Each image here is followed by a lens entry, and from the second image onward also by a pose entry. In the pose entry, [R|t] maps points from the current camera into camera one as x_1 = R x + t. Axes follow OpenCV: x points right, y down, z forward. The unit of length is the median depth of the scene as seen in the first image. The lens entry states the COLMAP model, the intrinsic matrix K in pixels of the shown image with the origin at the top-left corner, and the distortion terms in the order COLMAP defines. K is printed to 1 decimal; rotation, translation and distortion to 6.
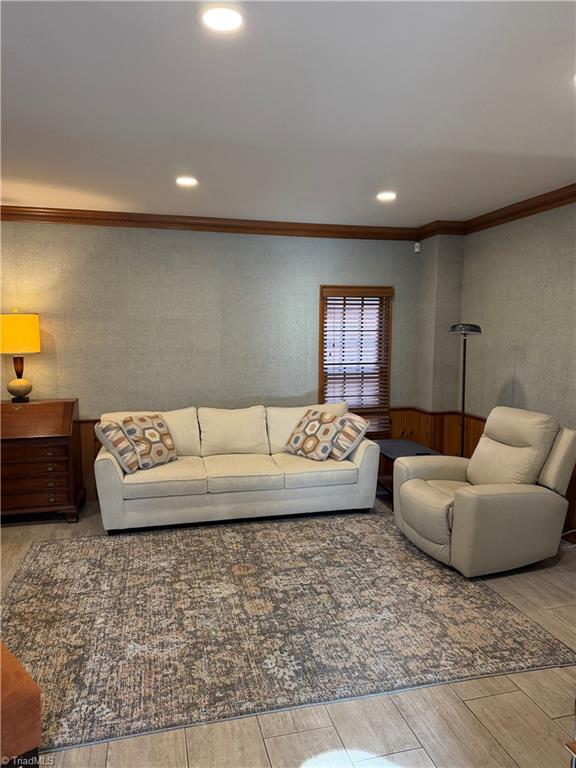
lens RADIAL K [[539.6, 0, 288.0], [0, 539.6, 384.0], [0, 0, 1]] dist [0.108969, -0.153966]
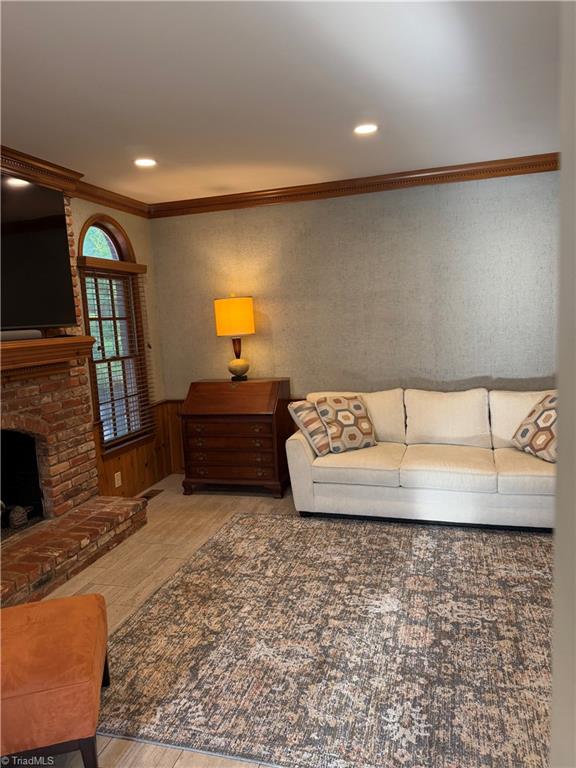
lens RADIAL K [[539.6, 0, 288.0], [0, 539.6, 384.0], [0, 0, 1]] dist [0.108969, -0.153966]
pose [[0.863610, 0.018348, -0.503826, 0.148265], [0.001250, 0.999257, 0.038533, 0.000231], [0.504158, -0.033908, 0.862945, 0.166395]]
